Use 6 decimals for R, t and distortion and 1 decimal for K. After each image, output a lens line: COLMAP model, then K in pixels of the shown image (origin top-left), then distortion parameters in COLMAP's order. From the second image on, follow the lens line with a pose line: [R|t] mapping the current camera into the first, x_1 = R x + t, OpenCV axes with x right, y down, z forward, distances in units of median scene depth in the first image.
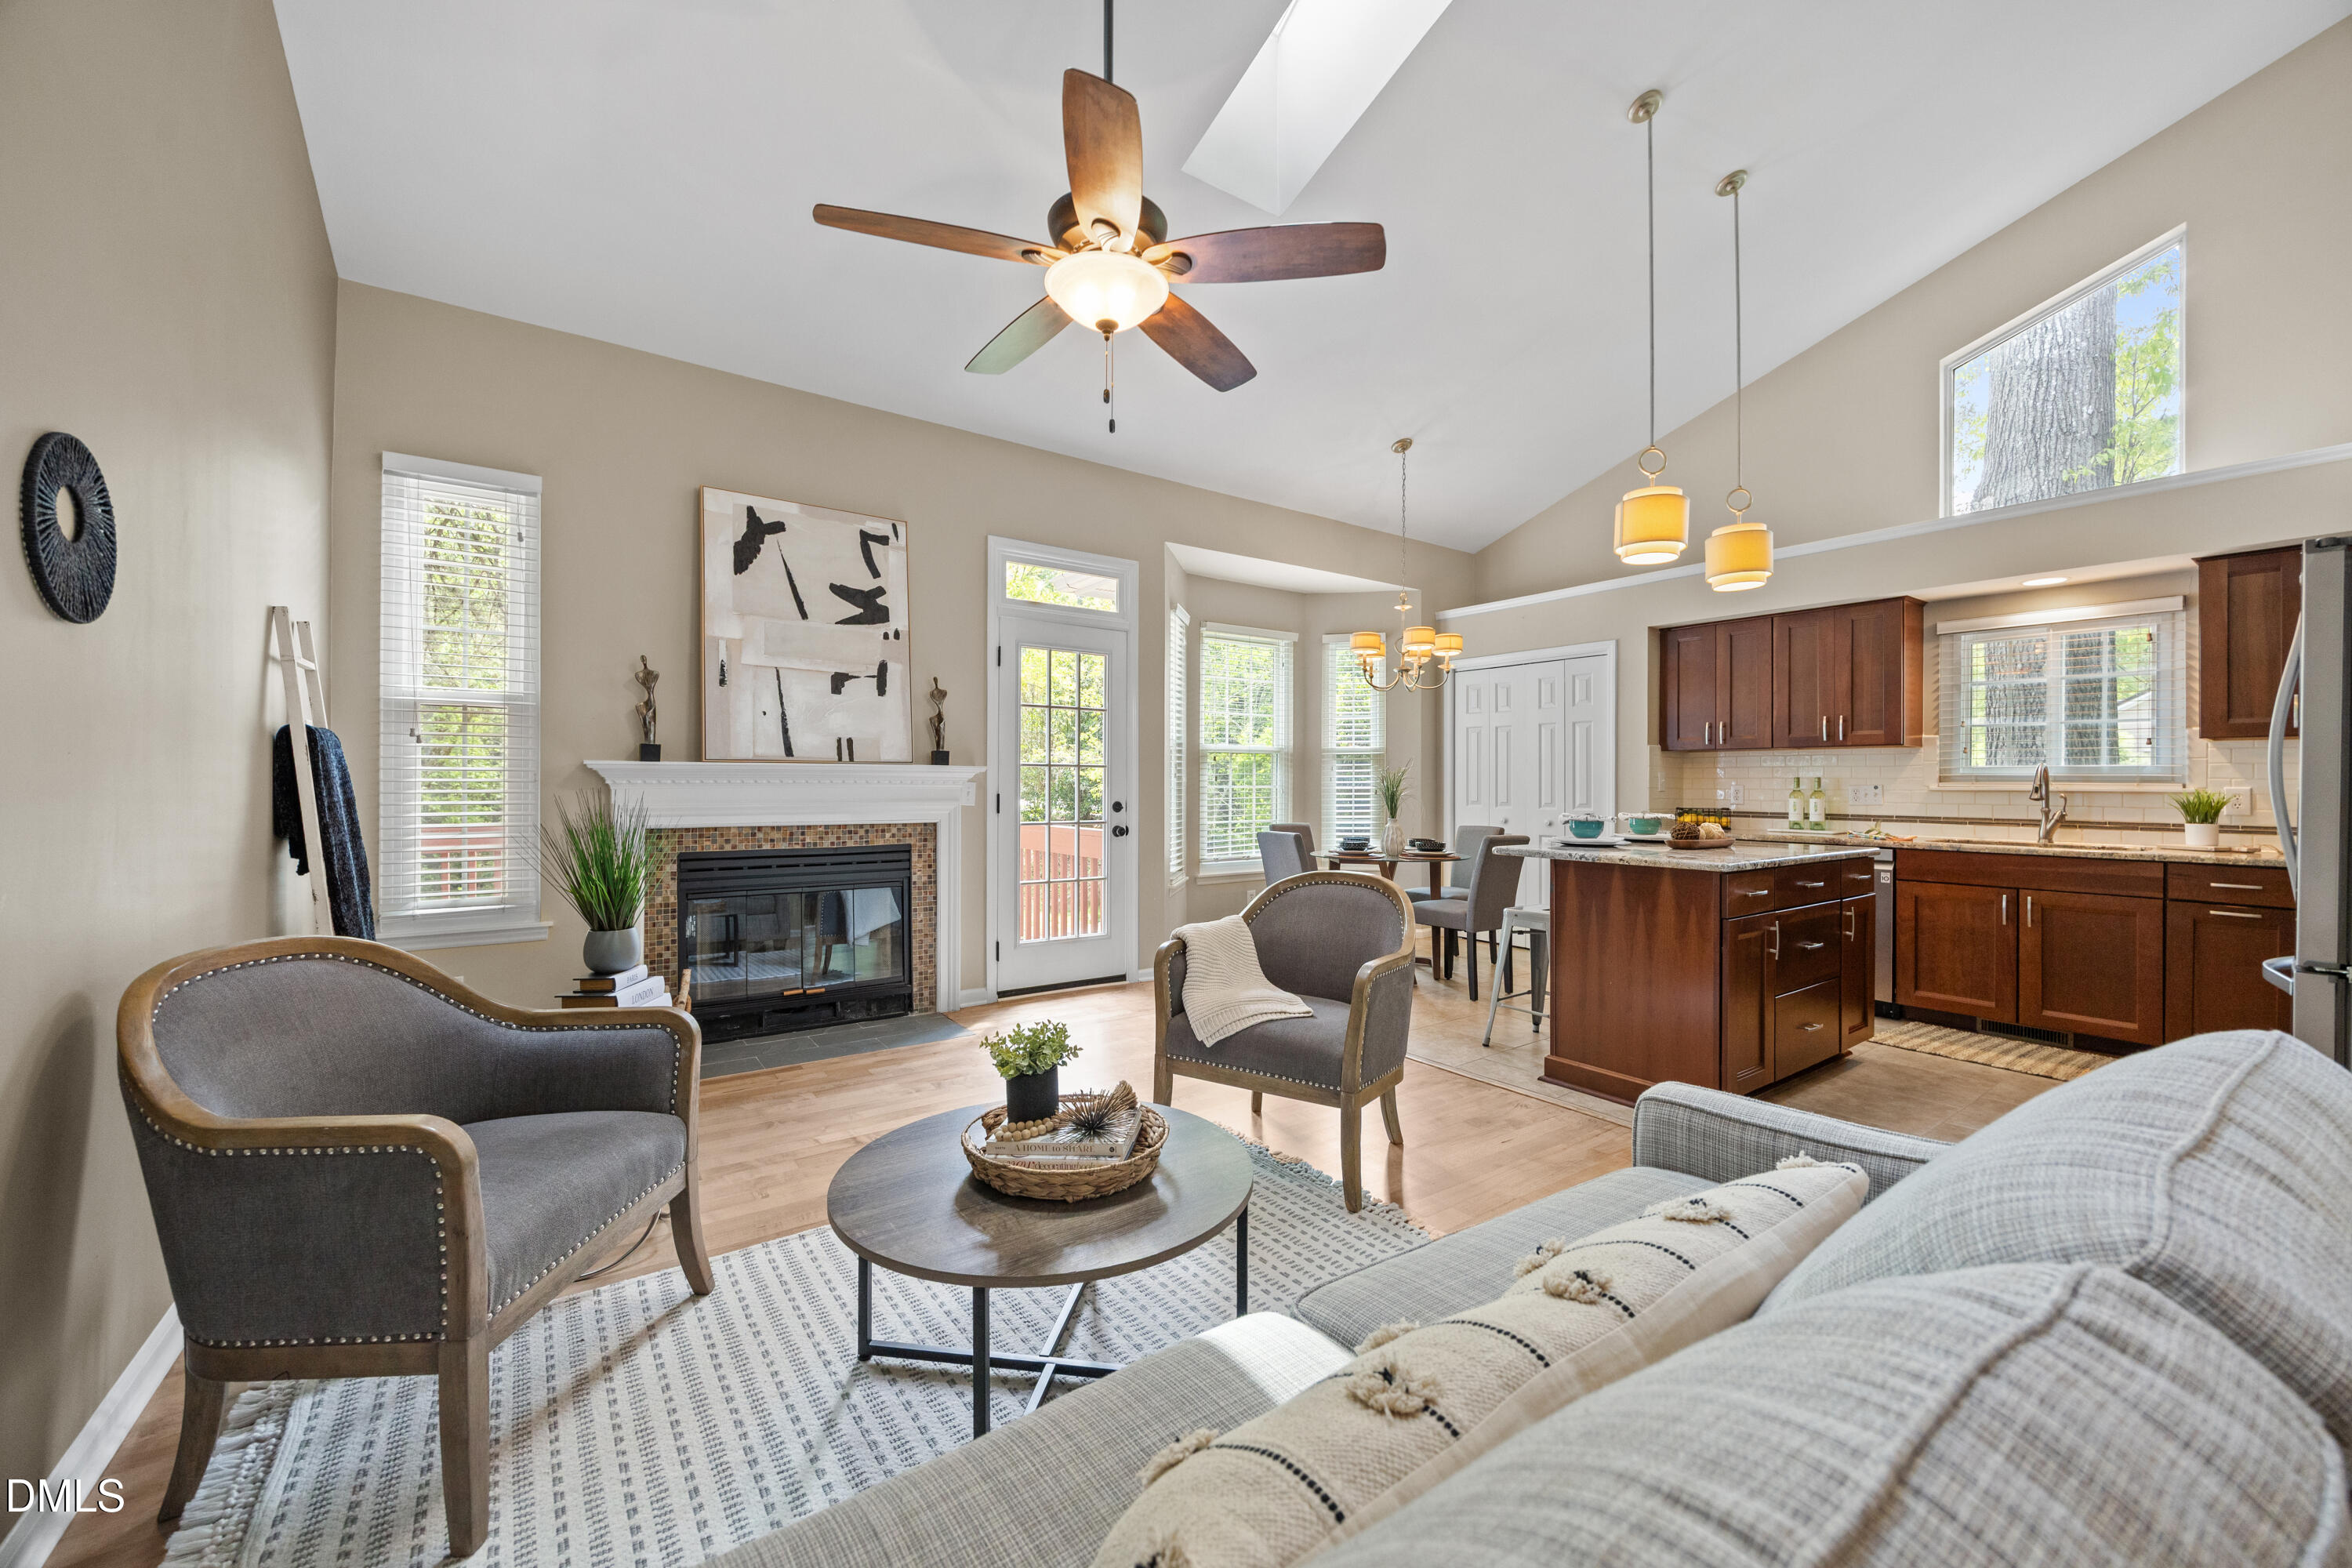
lens RADIAL K [[900.8, 0, 1179.5], [0, 900.8, 778.7], [0, 0, 1]] dist [-0.008896, 0.001147]
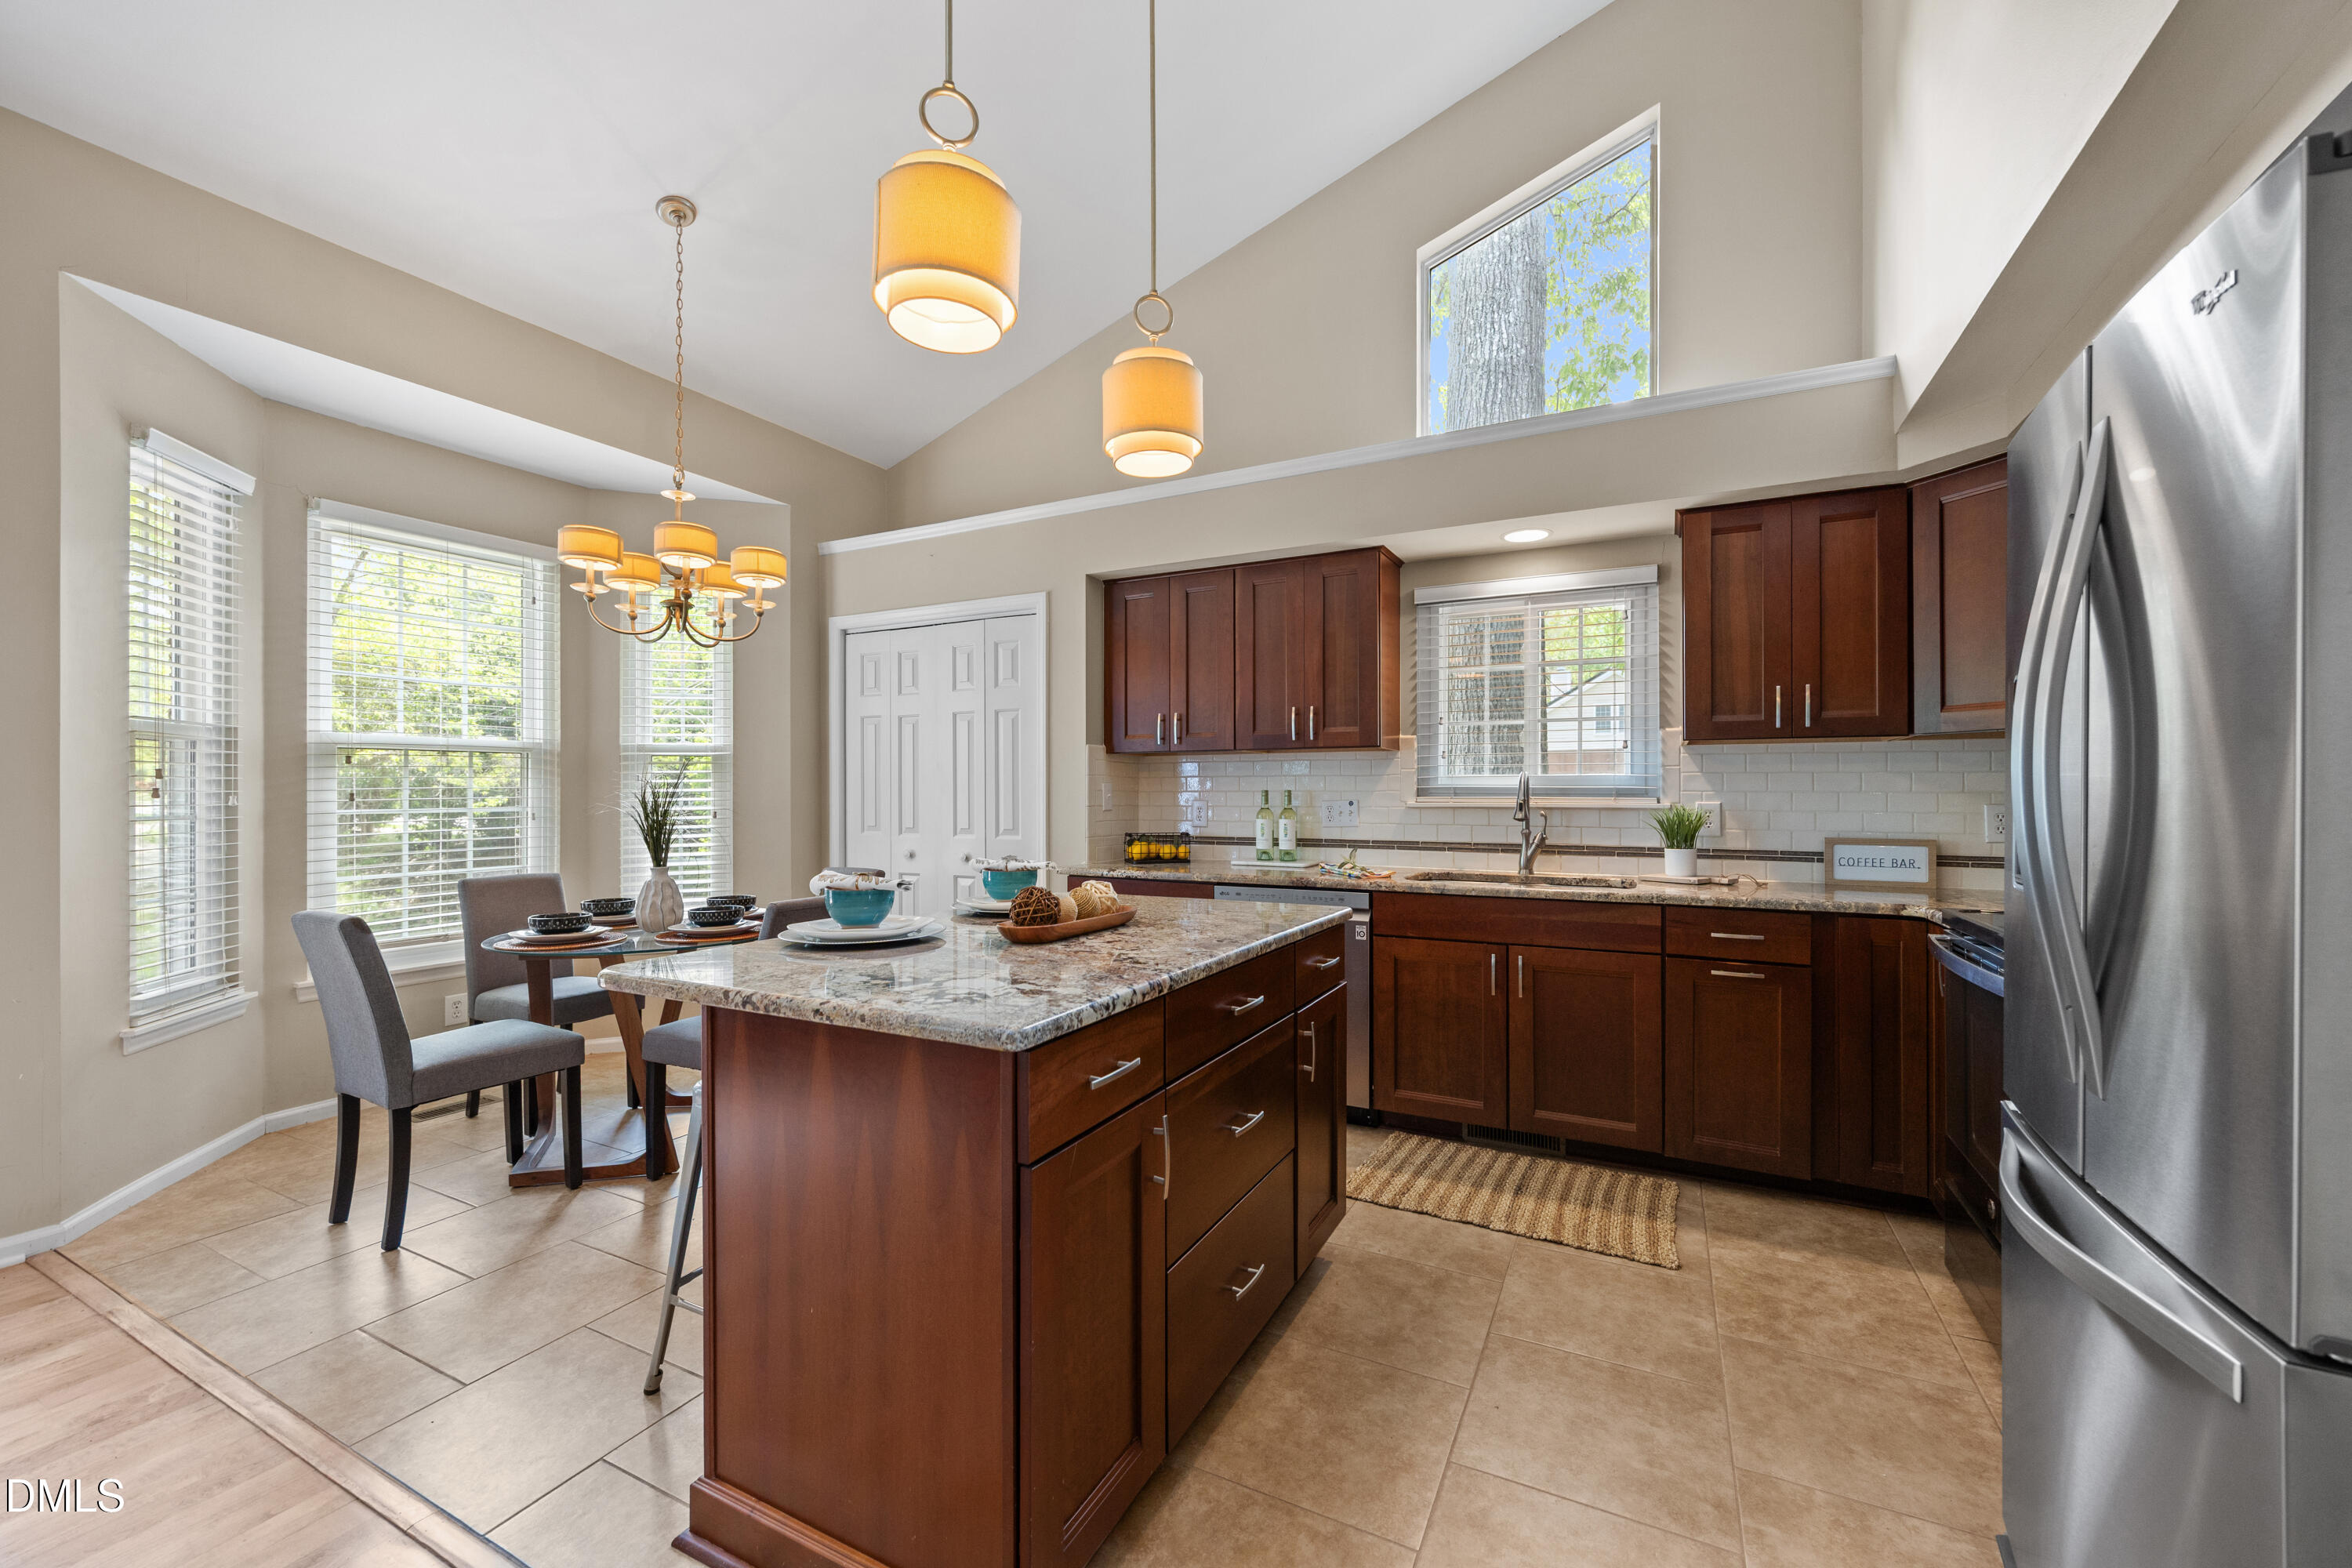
lens RADIAL K [[900.8, 0, 1195.9], [0, 900.8, 798.3], [0, 0, 1]] dist [-0.008896, 0.001147]
pose [[0.885093, -0.010450, 0.465296, 0.342959], [0.004429, 0.999892, 0.014030, -0.006558], [-0.465393, -0.010358, 0.885044, 0.432864]]
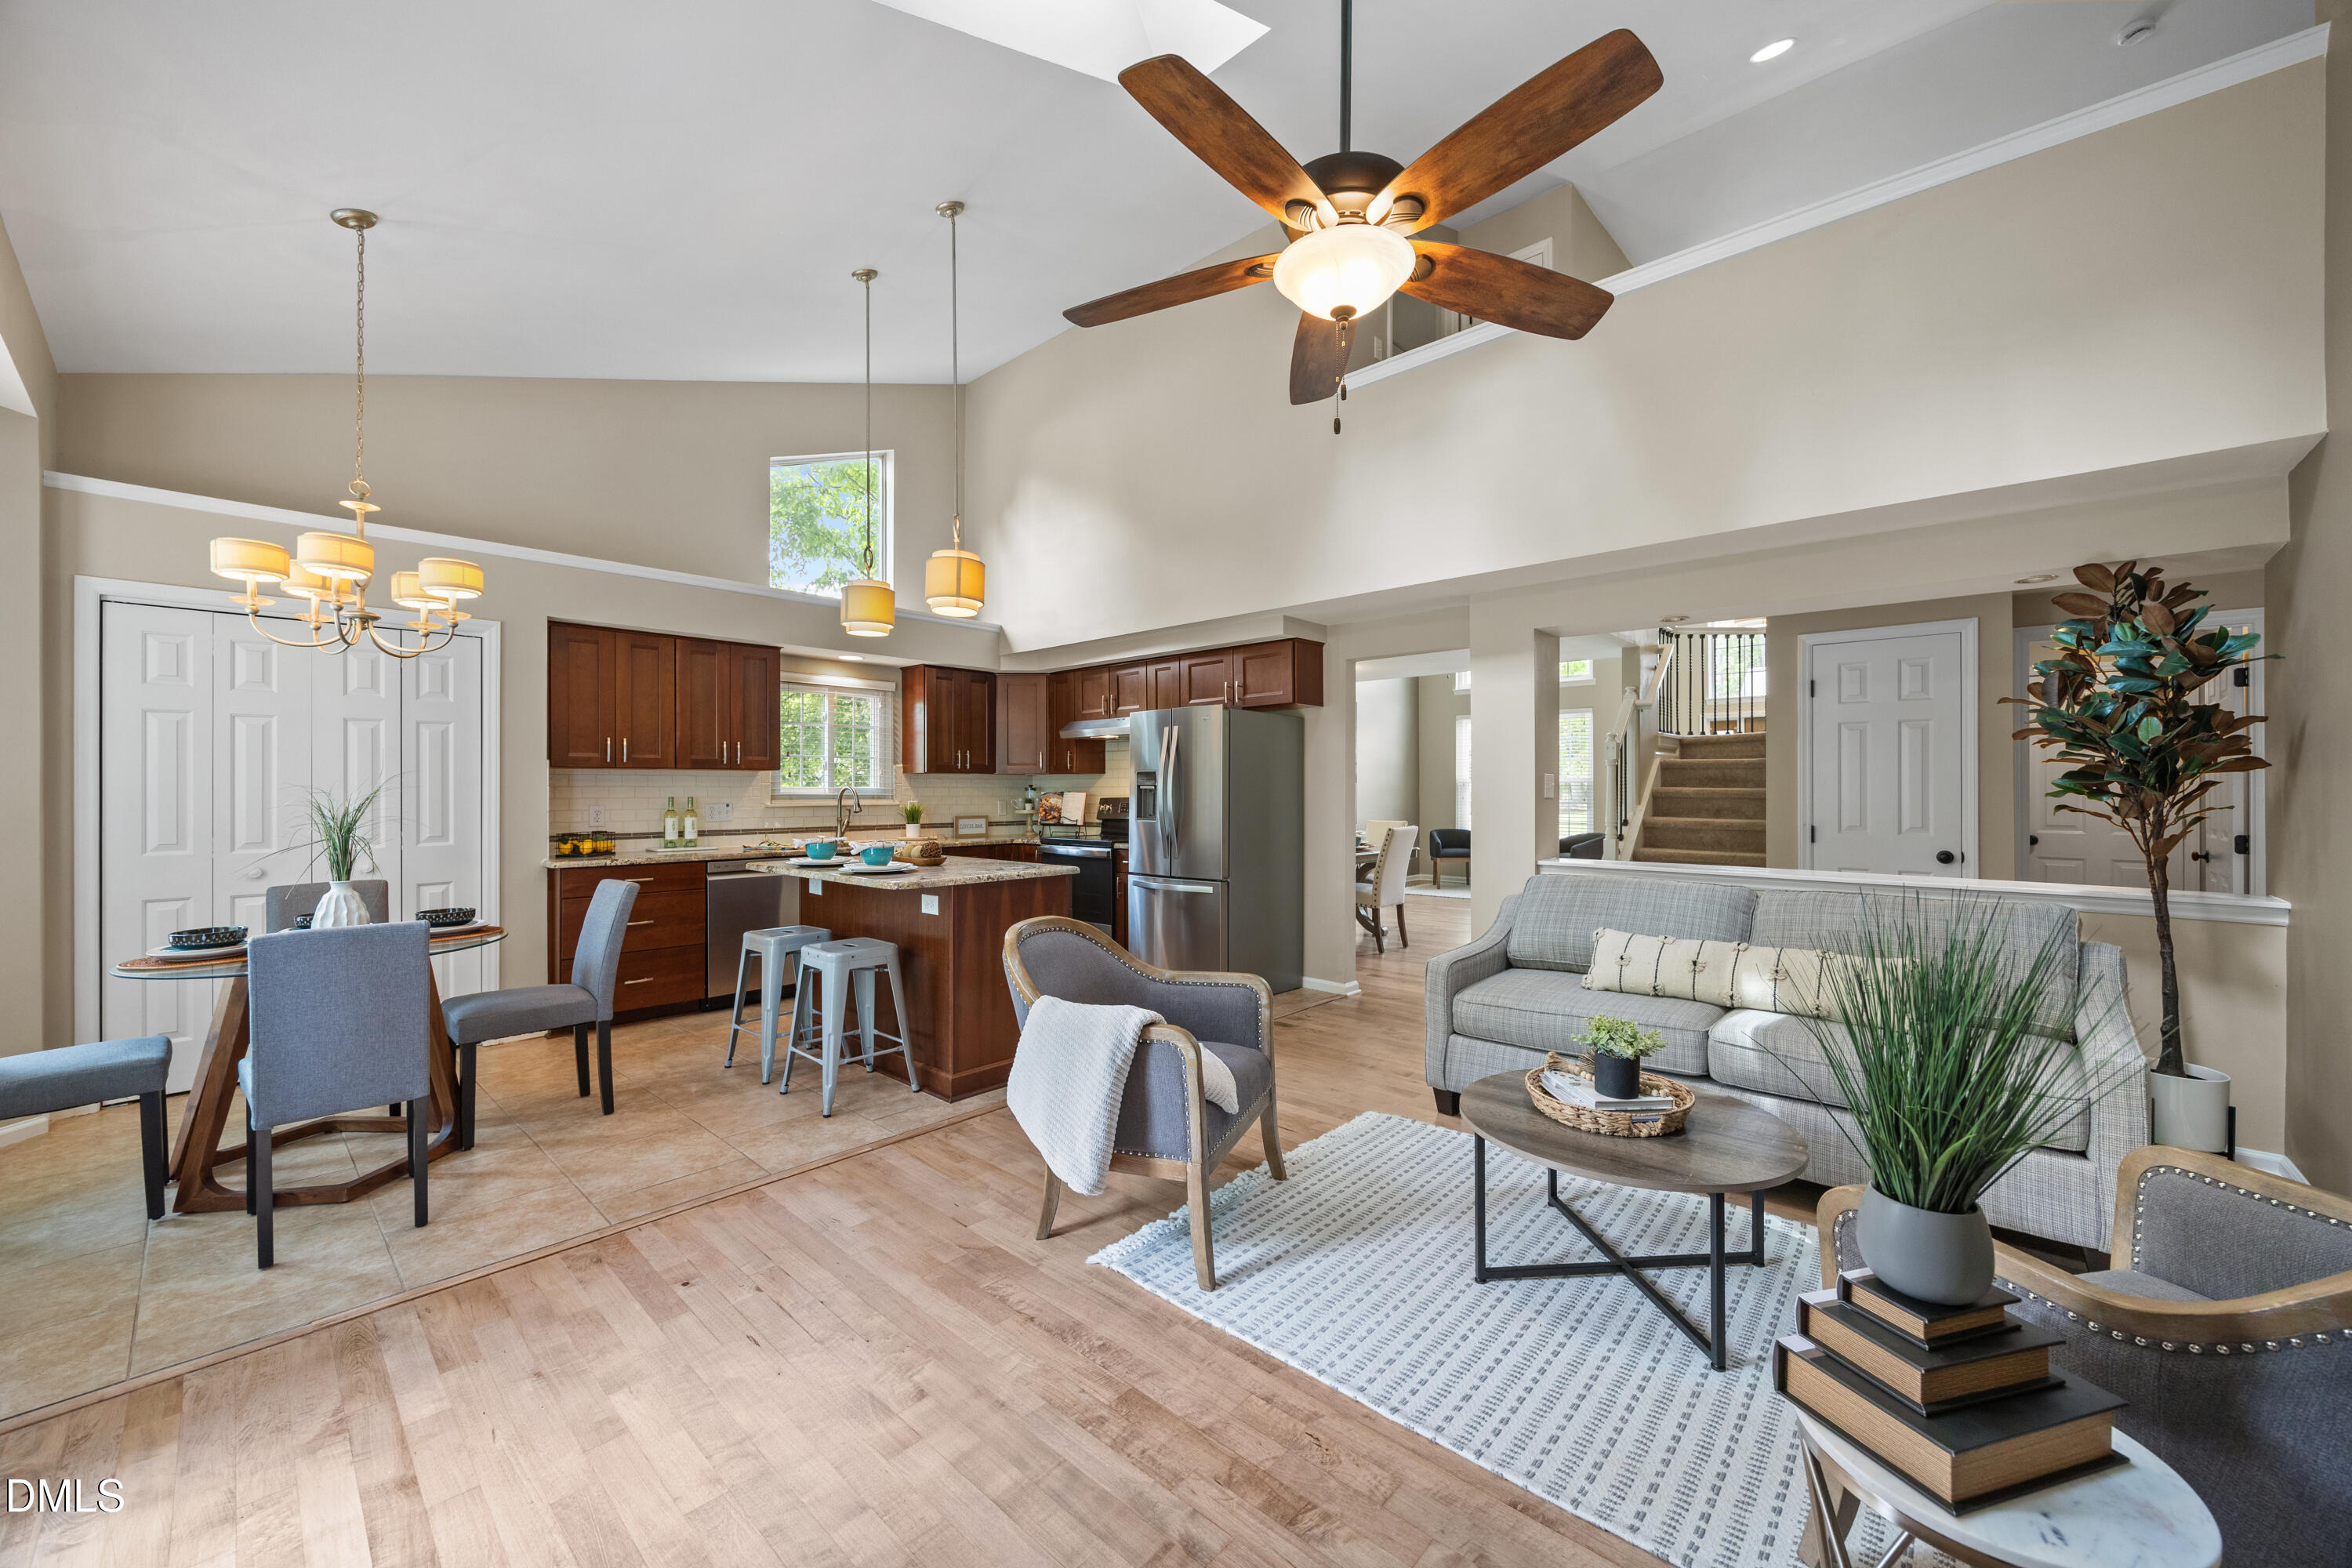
lens RADIAL K [[900.8, 0, 1182.9], [0, 900.8, 789.4], [0, 0, 1]] dist [-0.008896, 0.001147]
pose [[-0.214533, -0.007020, 0.976692, -0.518945], [-0.003346, 0.999974, 0.006453, -0.022342], [-0.976711, -0.001883, -0.214551, 0.767306]]
